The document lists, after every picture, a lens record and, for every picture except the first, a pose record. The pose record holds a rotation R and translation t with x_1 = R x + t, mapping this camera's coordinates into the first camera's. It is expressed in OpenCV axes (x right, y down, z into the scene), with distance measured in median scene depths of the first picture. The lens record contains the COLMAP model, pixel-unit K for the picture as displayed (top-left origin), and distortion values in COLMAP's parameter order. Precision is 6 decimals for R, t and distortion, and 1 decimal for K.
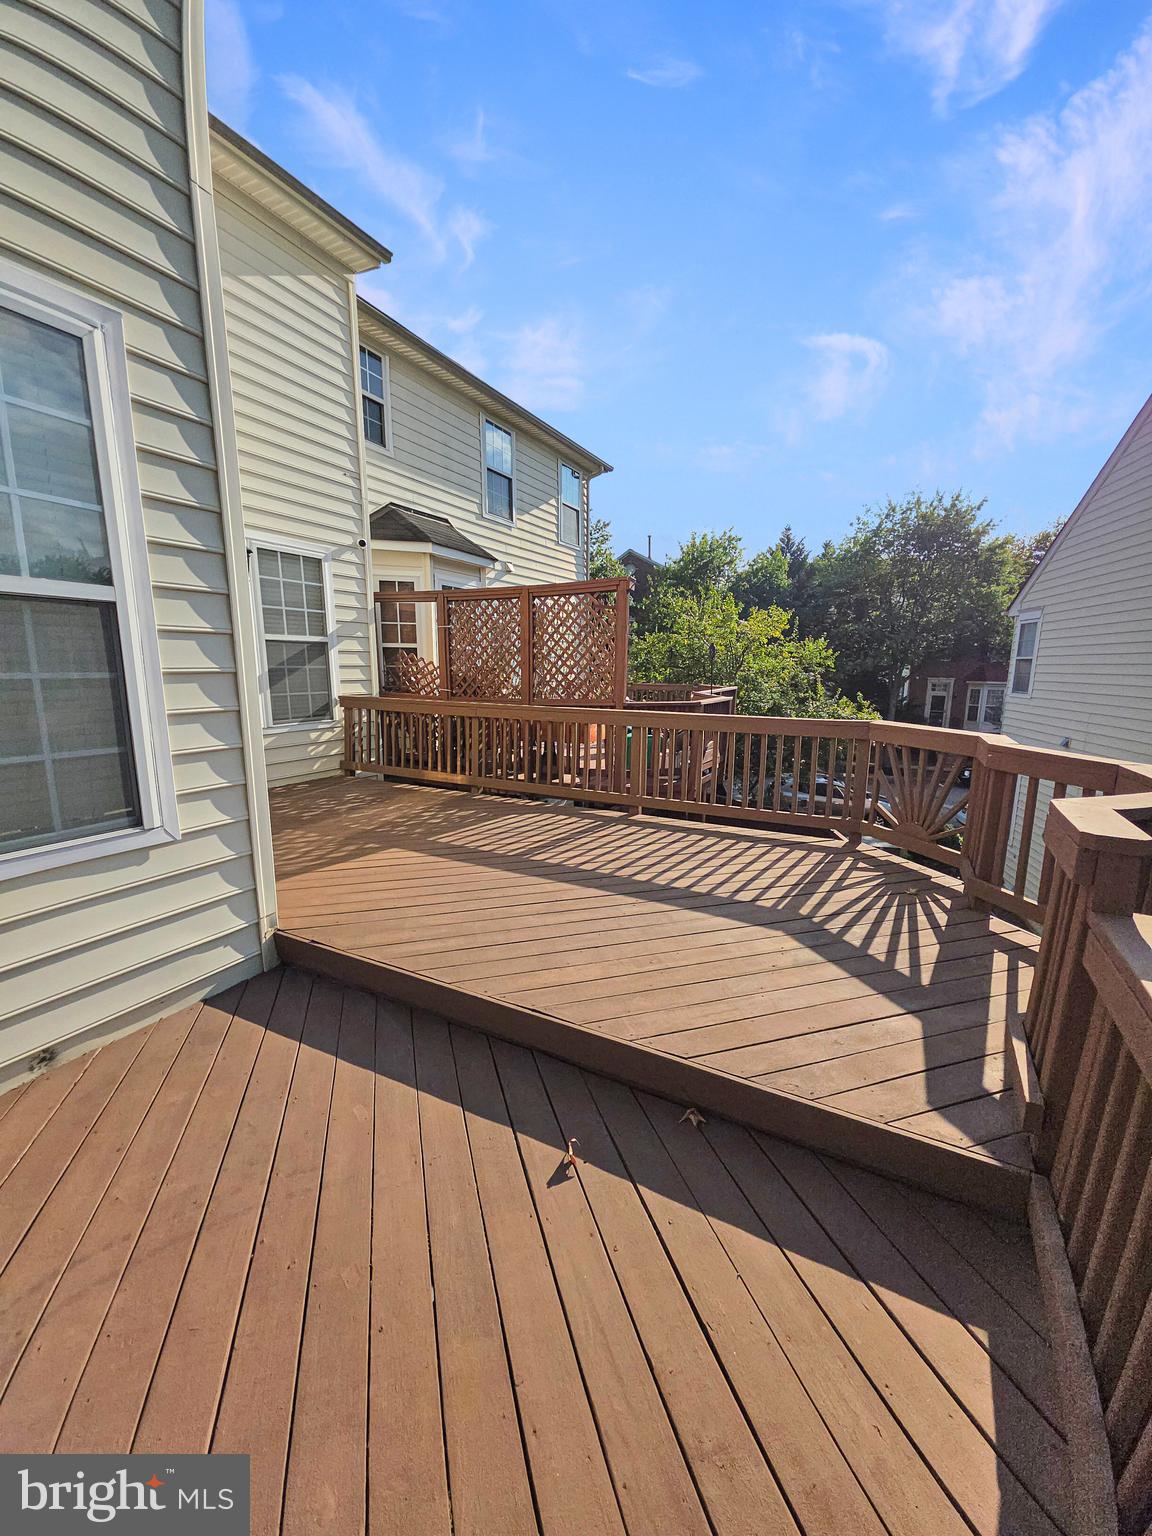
lens RADIAL K [[626.7, 0, 595.2], [0, 626.7, 787.4], [0, 0, 1]] dist [0.009979, -0.000079]
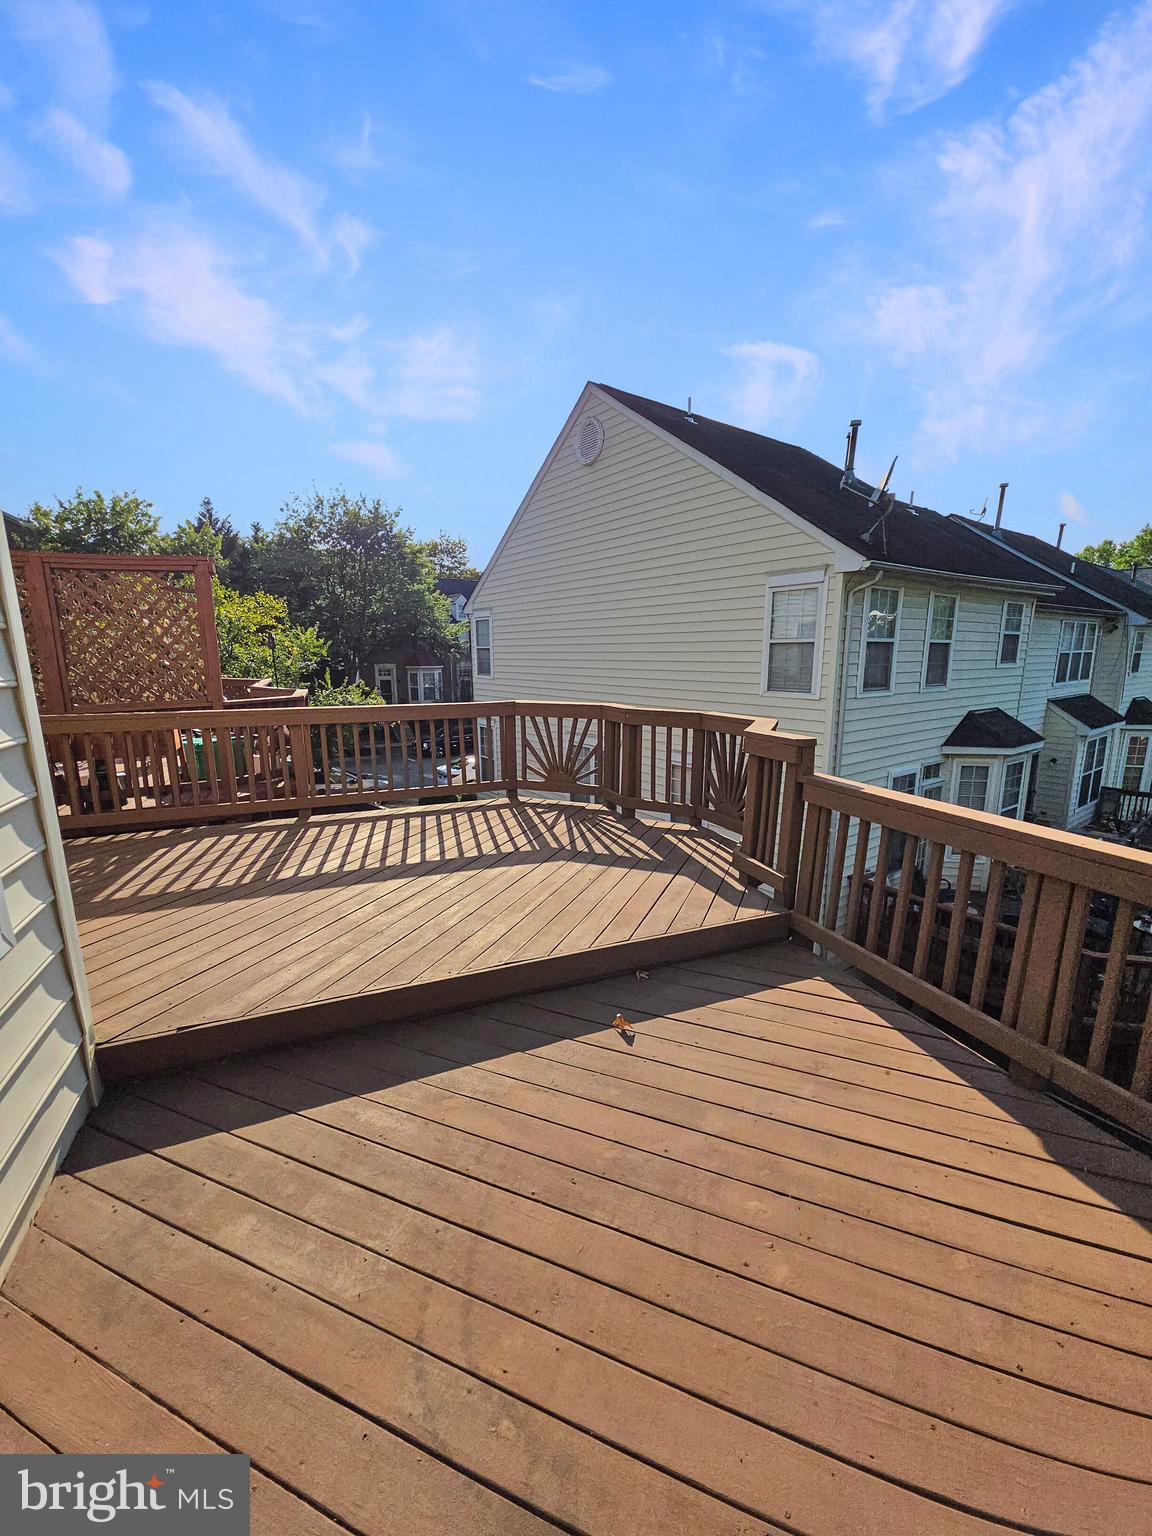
lens RADIAL K [[606.9, 0, 611.6], [0, 606.9, 791.4], [0, 0, 1]] dist [0.008727, -0.000132]
pose [[0.625360, -0.184253, 0.758271, -0.345079], [0.158681, 0.981448, 0.107616, -0.021500], [-0.764032, 0.053025, 0.642996, 0.050291]]
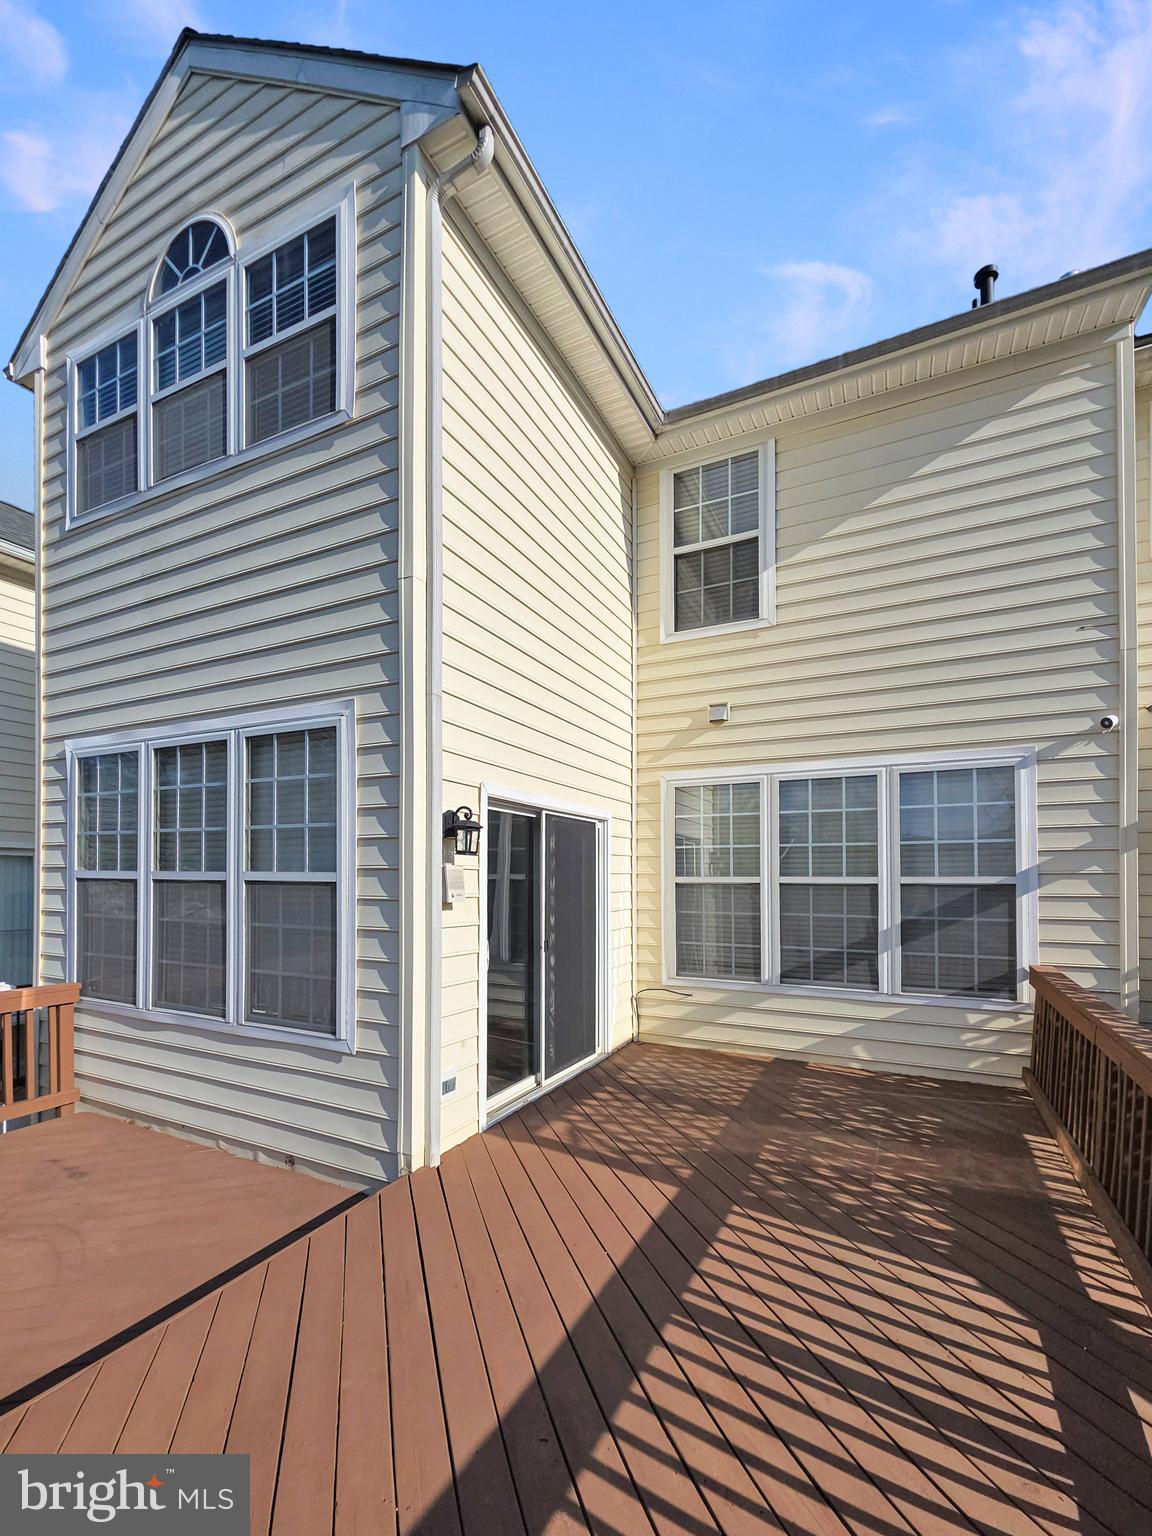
lens RADIAL K [[663.5, 0, 578.9], [0, 663.5, 865.7], [0, 0, 1]] dist [0.023355, -0.020249]
pose [[-0.019426, -0.023483, -0.999535, 0.348649], [-0.195842, 0.980447, -0.019228, -0.176650], [0.980443, 0.195378, -0.023645, 0.676683]]
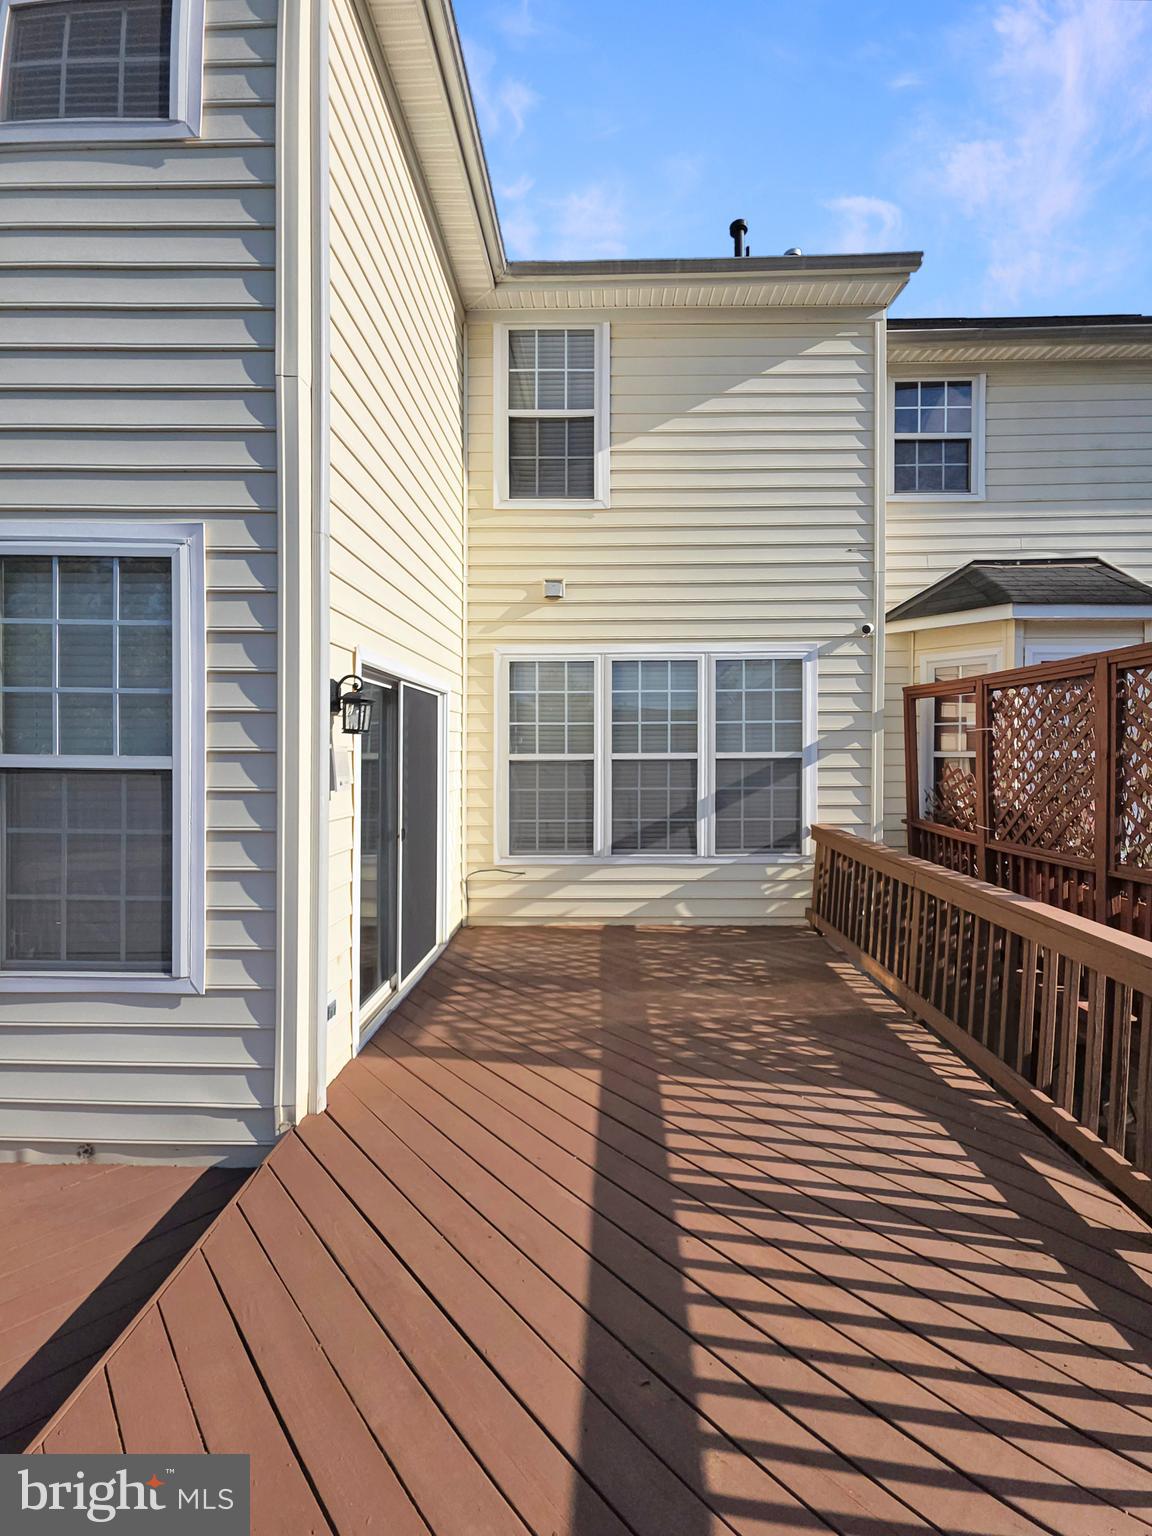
lens RADIAL K [[654.0, 0, 600.0], [0, 654.0, 762.8], [0, 0, 1]] dist [0.011990, -0.009255]
pose [[0.423790, 0.011791, -0.905684, 0.267106], [-0.167826, 0.983623, -0.065724, -0.153084], [0.890077, 0.179850, 0.418829, 0.509736]]
